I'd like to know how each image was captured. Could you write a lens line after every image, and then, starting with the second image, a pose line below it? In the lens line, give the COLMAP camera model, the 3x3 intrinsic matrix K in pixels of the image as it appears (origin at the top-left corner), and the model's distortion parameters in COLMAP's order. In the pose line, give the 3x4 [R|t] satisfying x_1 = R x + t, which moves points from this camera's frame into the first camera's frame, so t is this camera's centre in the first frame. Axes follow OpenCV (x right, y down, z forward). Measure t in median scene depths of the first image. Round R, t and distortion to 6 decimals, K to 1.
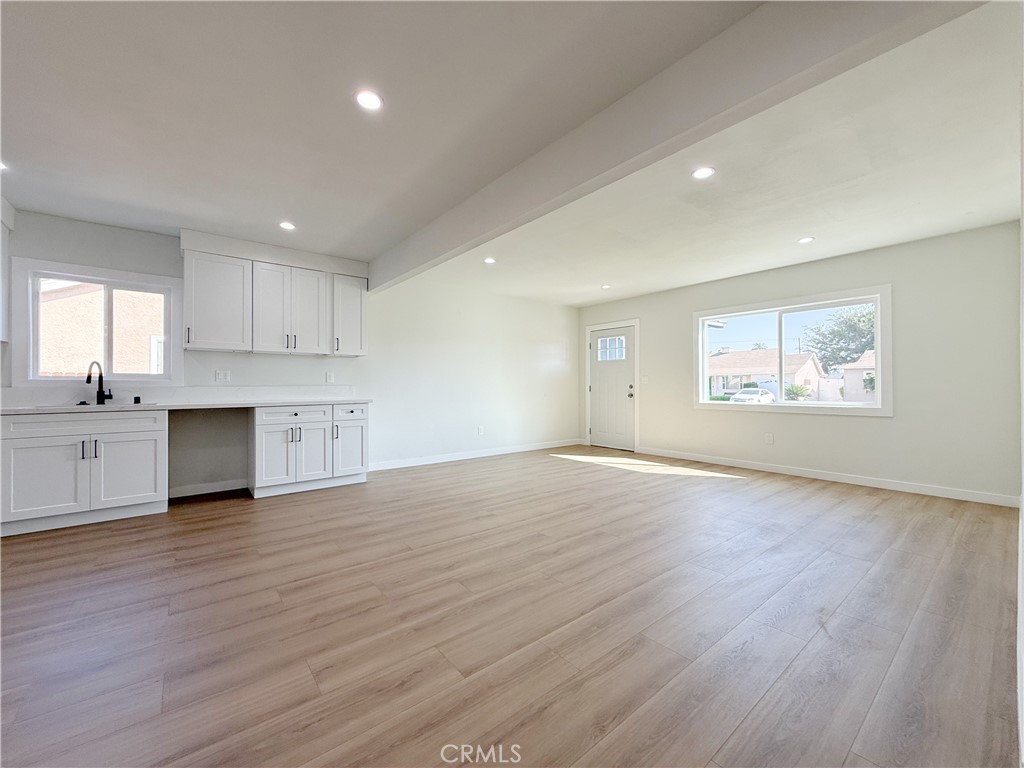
lens RADIAL K [[409.0, 0, 509.4], [0, 409.0, 384.3], [0, 0, 1]] dist [0.001556, 0.000451]
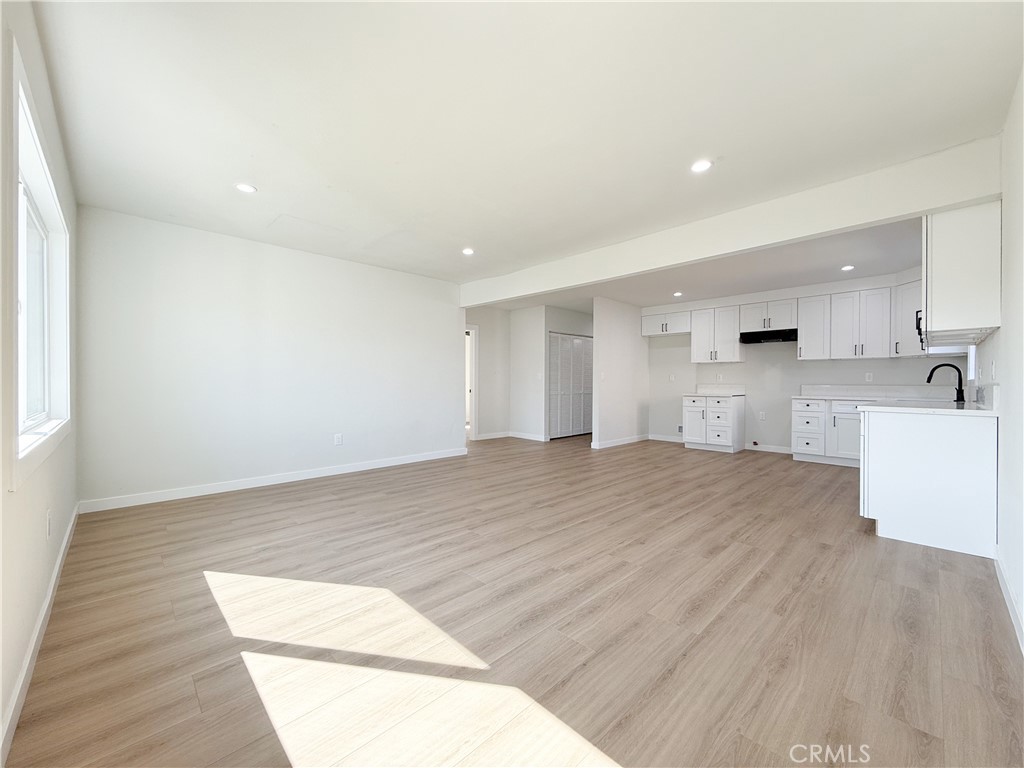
lens RADIAL K [[409.0, 0, 509.4], [0, 409.0, 384.3], [0, 0, 1]] dist [0.001556, 0.000451]
pose [[-0.995916, -0.002932, -0.090235, 0.331477], [-0.003001, 0.999995, 0.000627, 0.003273], [0.090233, 0.000895, -0.995920, 1.902195]]
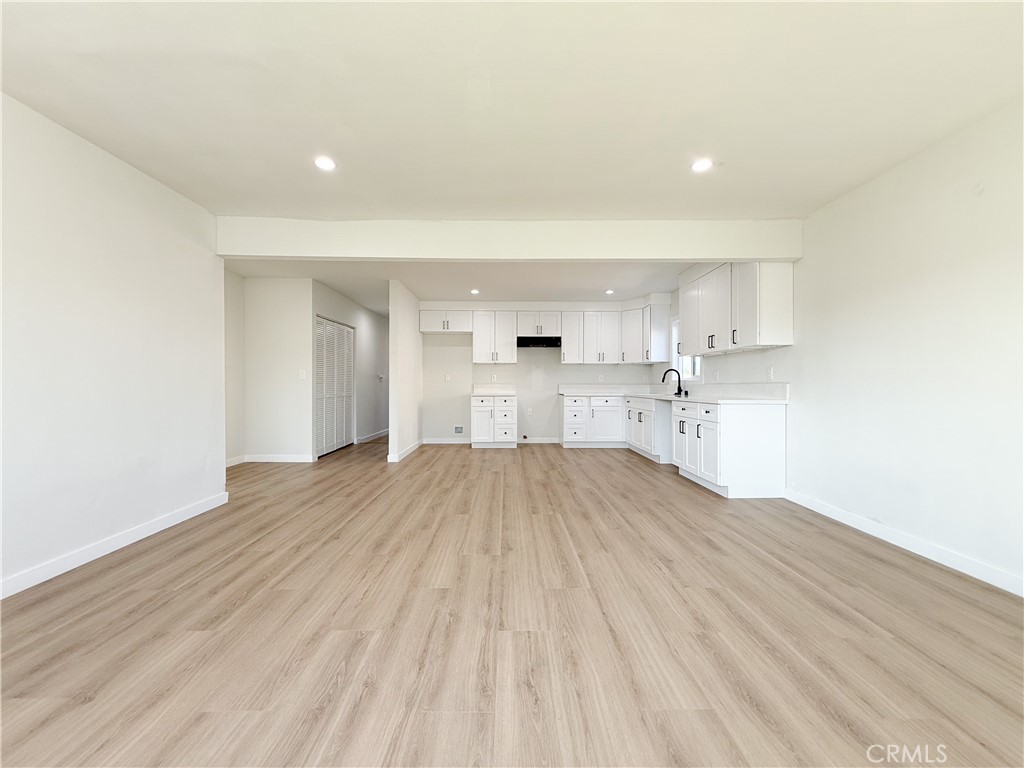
lens RADIAL K [[409.0, 0, 509.4], [0, 409.0, 384.3], [0, 0, 1]] dist [0.001556, 0.000451]
pose [[-0.619773, 0.001016, -0.784781, 0.698792], [0.002931, 0.999995, -0.001020, 0.004221], [0.784776, -0.002933, -0.619773, 1.405170]]
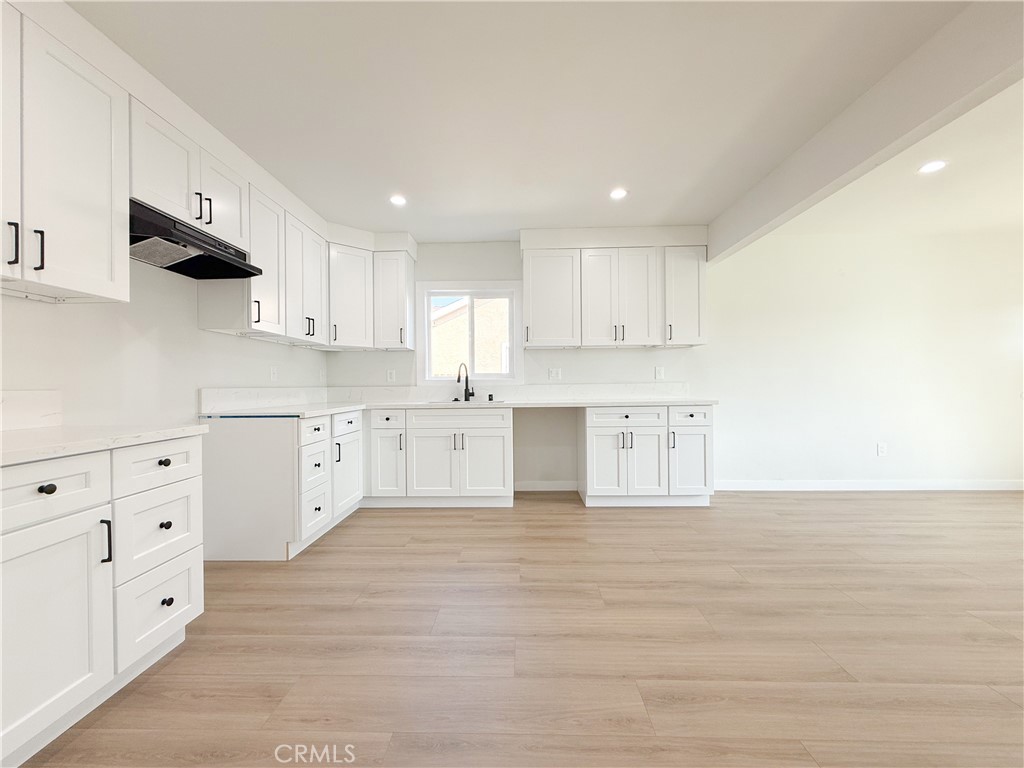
lens RADIAL K [[412.4, 0, 510.7], [0, 412.4, 387.0], [0, 0, 1]] dist [0.001000, 0.000368]
pose [[0.763534, -0.002008, -0.645765, -0.162235], [0.011215, 0.999886, 0.010151, 0.000100], [0.645670, -0.014993, 0.763469, 0.199679]]
